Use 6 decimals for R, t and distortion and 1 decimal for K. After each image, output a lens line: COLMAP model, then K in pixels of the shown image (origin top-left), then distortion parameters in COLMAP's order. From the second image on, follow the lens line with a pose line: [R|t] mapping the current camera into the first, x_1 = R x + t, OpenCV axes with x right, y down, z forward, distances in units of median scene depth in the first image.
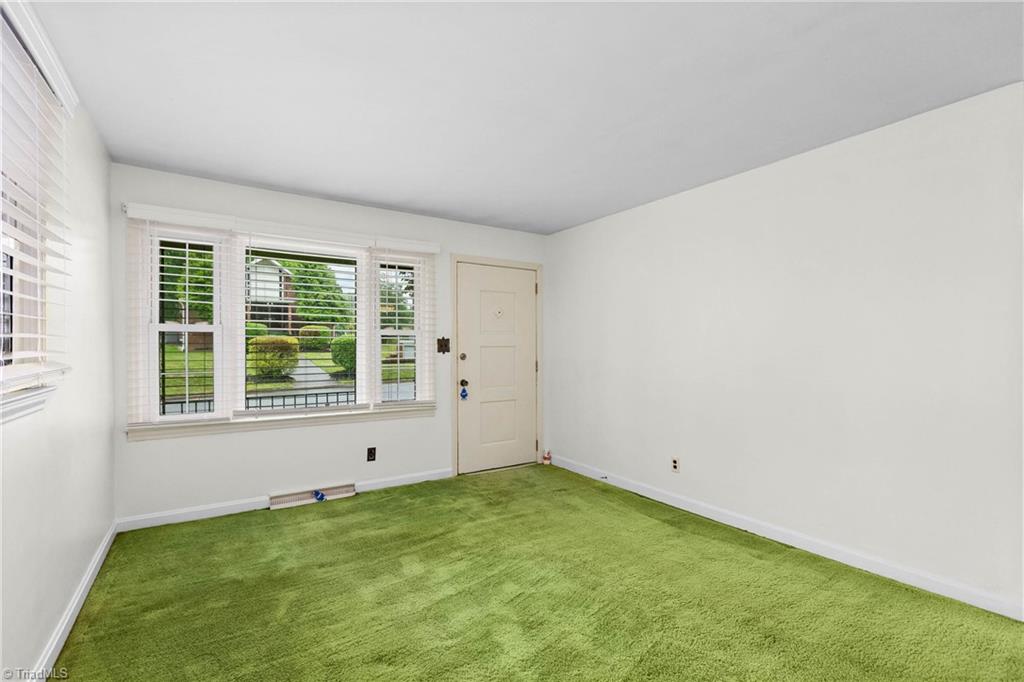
lens RADIAL K [[461.7, 0, 507.1], [0, 461.7, 351.1], [0, 0, 1]] dist [-0.000852, -0.000015]
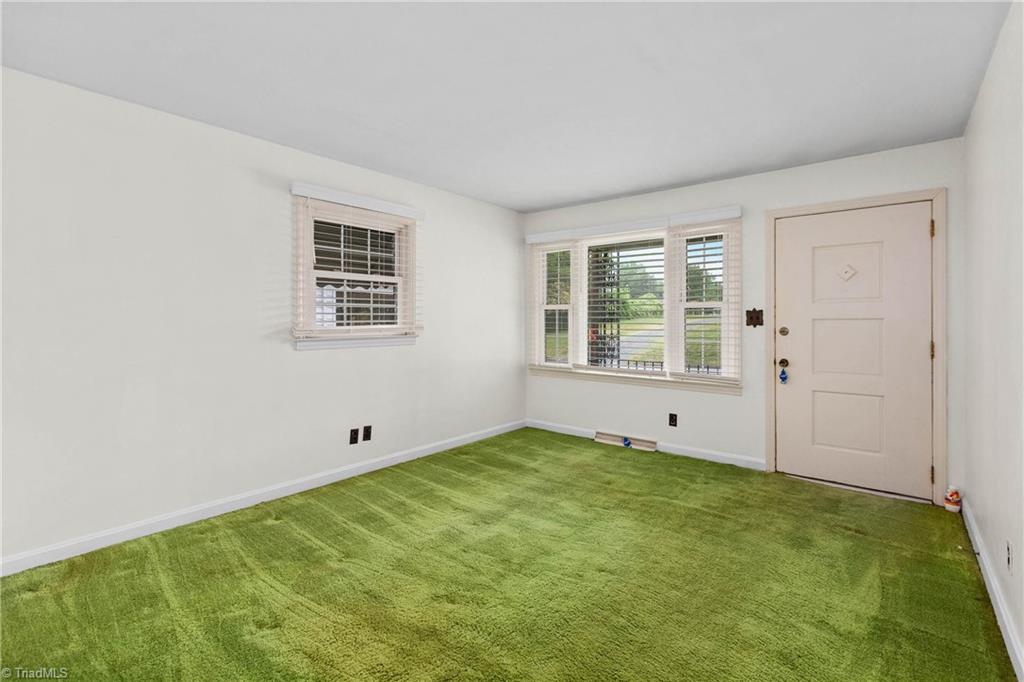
lens RADIAL K [[471.8, 0, 509.0], [0, 471.8, 320.9], [0, 0, 1]] dist [0.001915, 0.000450]
pose [[0.300980, 0.003117, -0.953625, 0.612711], [-0.009817, 0.999952, 0.000170, -0.001914], [0.953580, 0.009311, 0.300997, 0.296840]]
